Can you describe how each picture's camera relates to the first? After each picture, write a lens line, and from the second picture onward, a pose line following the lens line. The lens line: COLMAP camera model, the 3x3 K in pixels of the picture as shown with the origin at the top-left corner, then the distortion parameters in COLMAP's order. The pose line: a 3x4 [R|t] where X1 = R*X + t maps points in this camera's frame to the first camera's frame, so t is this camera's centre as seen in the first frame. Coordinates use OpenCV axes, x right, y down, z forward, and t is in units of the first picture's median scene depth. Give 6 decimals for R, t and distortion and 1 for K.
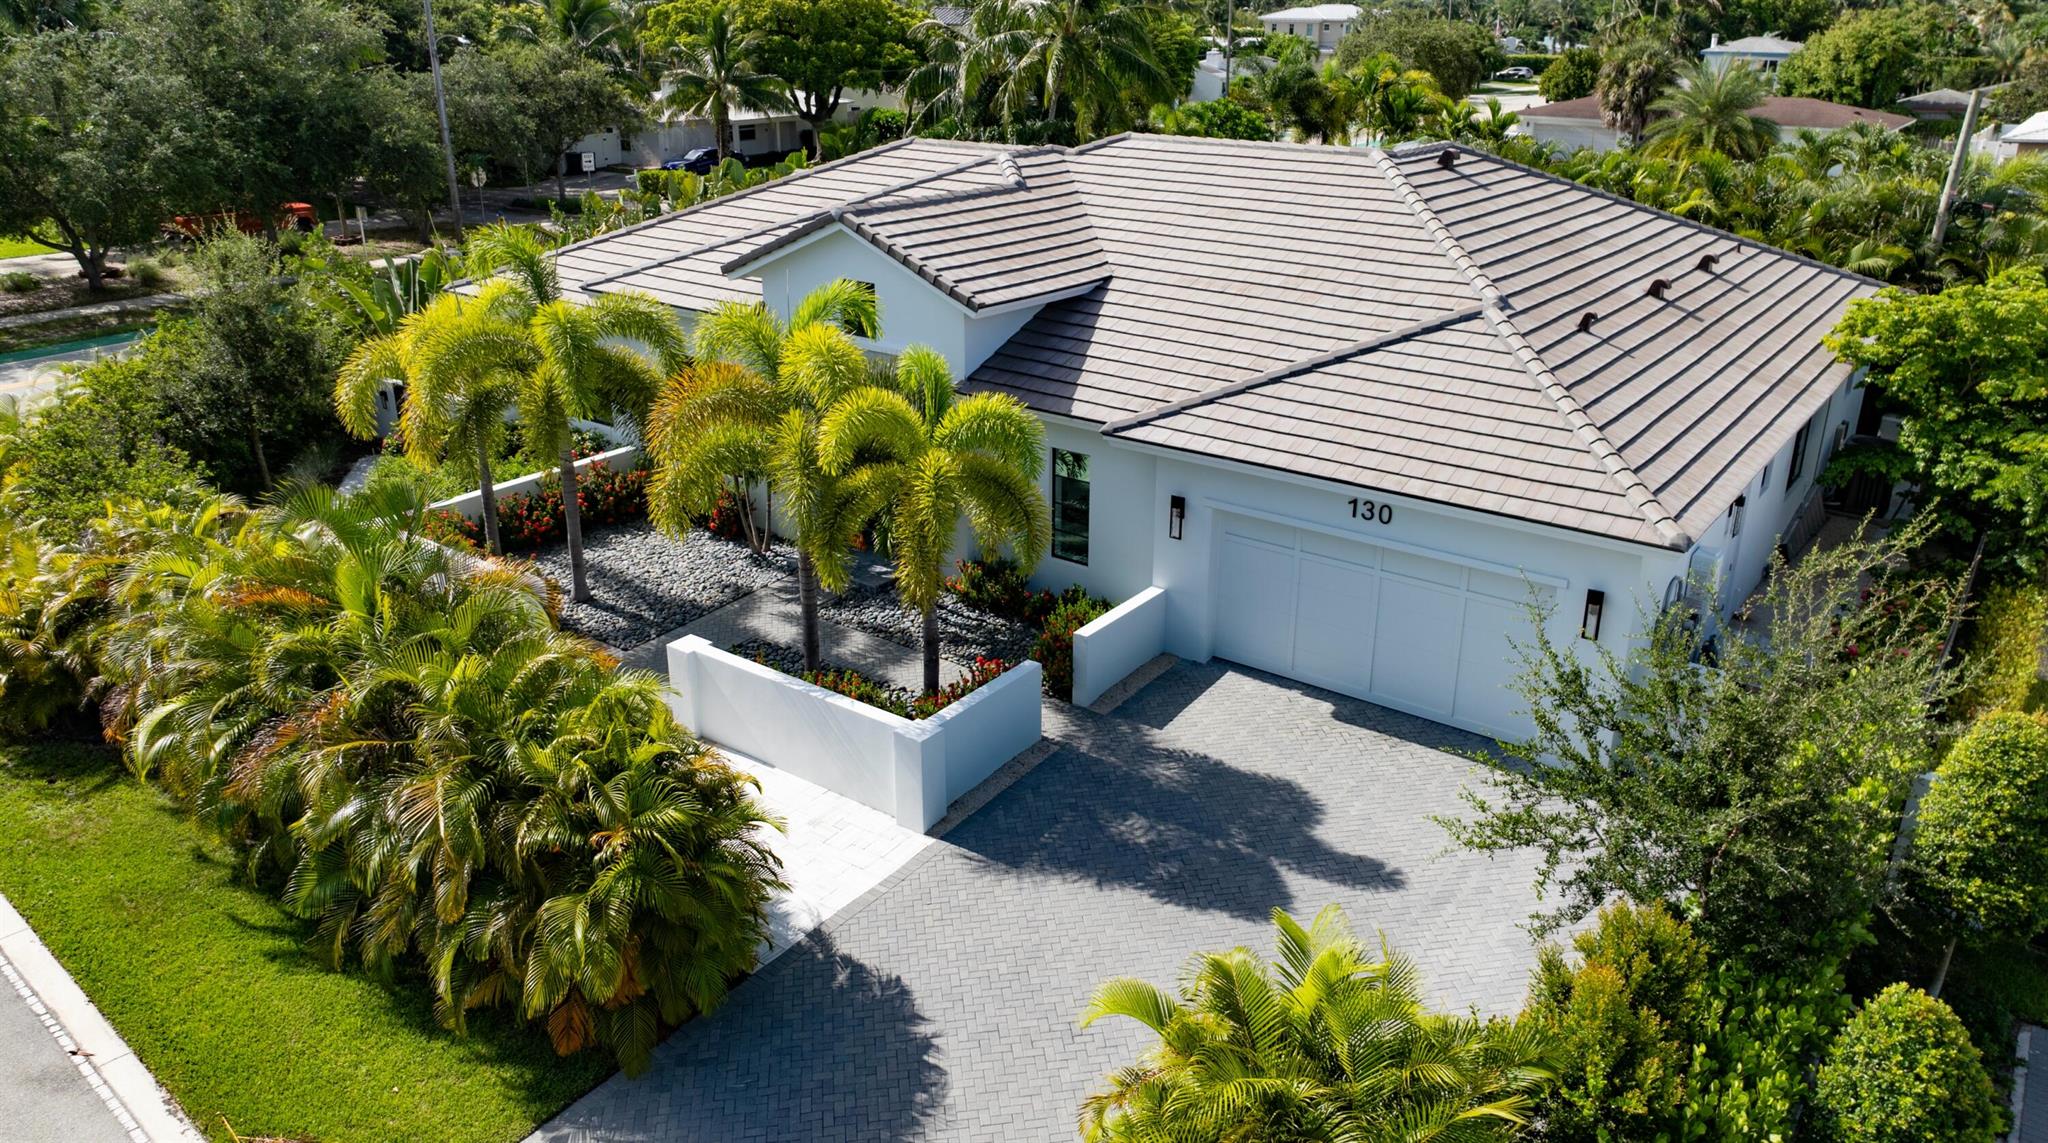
lens RADIAL K [[1424.3, 0, 1024.2], [0, 1424.3, 569.2], [0, 0, 1]] dist [-0.029237, -0.002833]
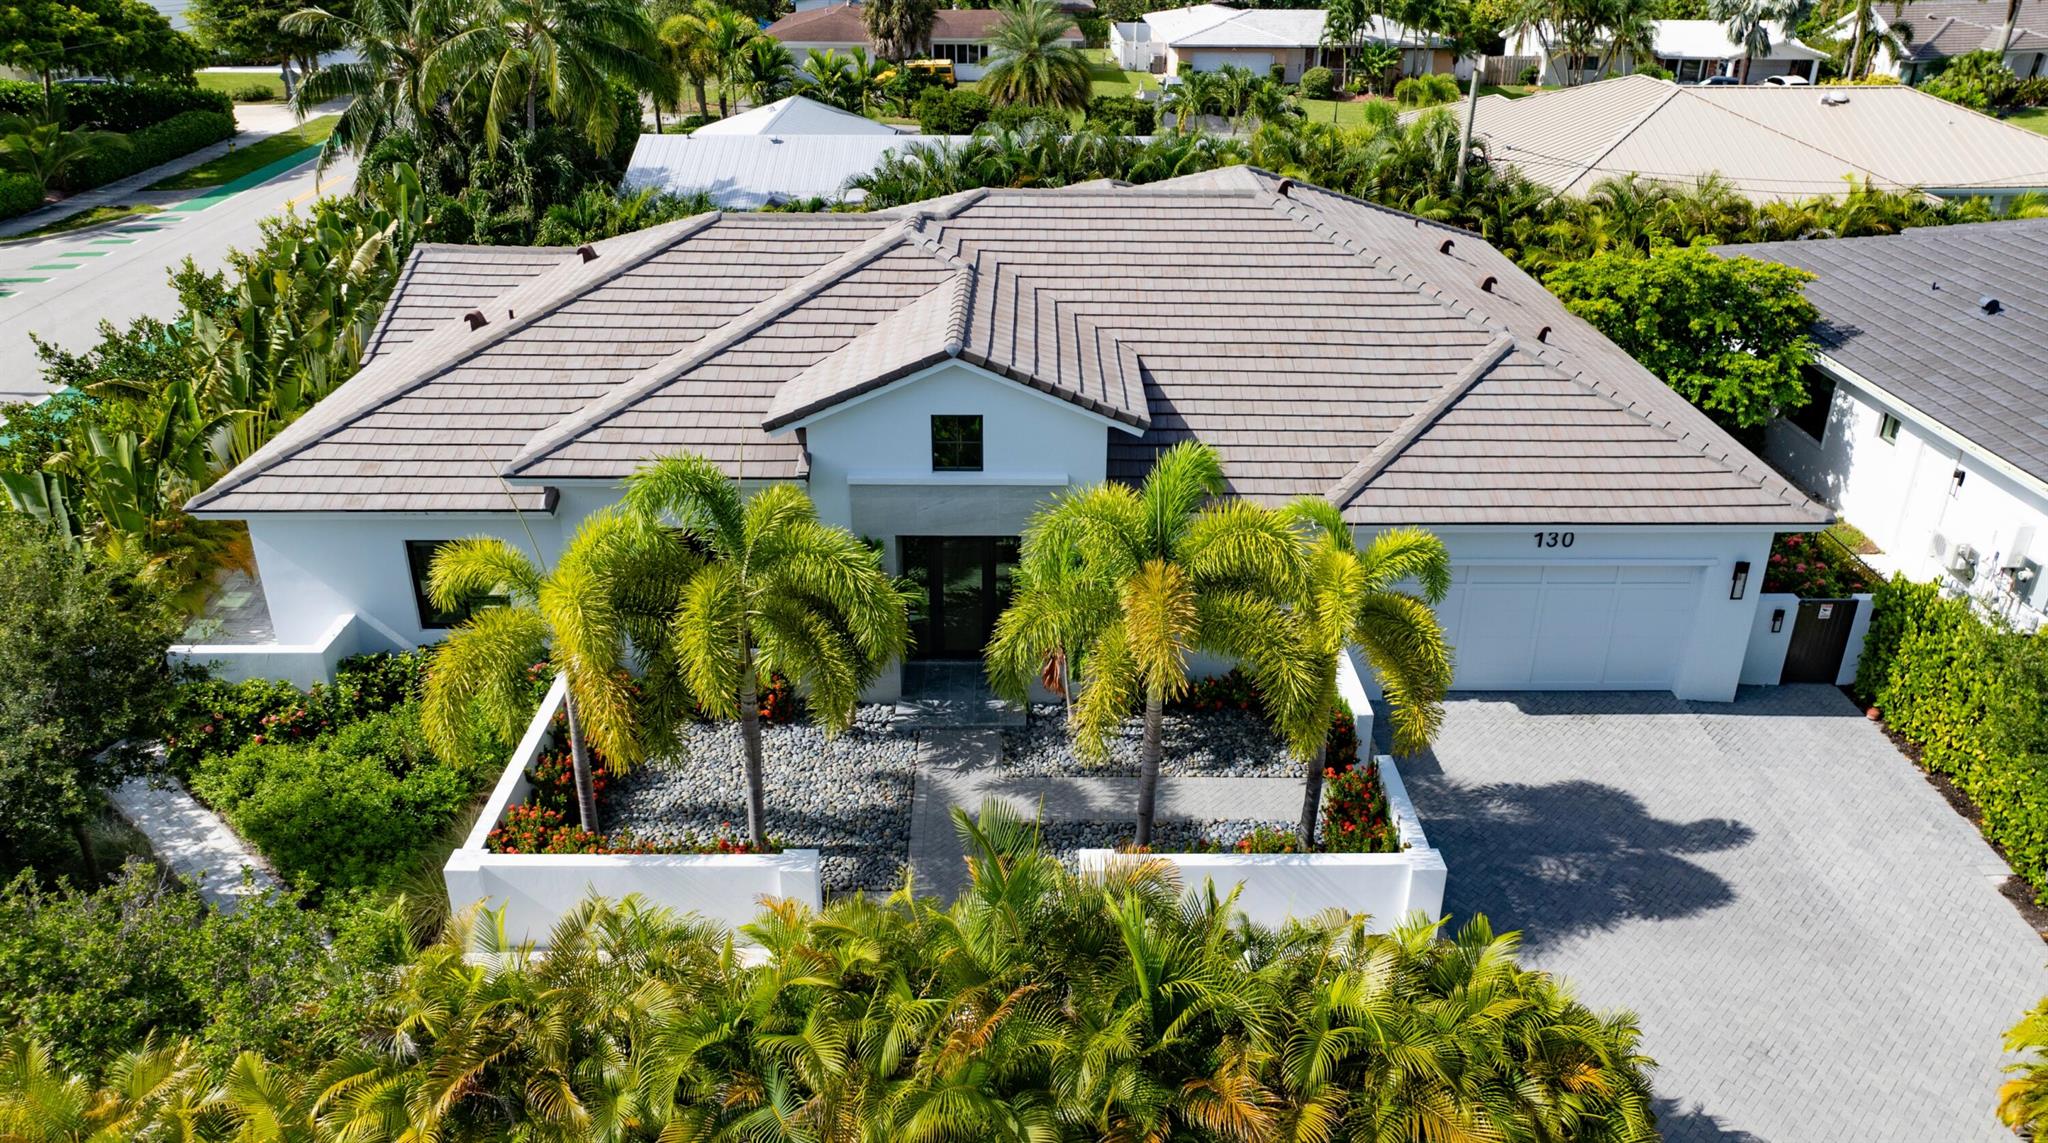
lens RADIAL K [[1424.3, 0, 1027.4], [0, 1424.3, 573.4], [0, 0, 1]] dist [-0.029237, -0.002833]
pose [[0.795232, -0.264693, 0.545475, -0.720089], [0.221929, 0.964313, 0.144391, -0.268493], [-0.564228, 0.006232, 0.825595, 0.262669]]
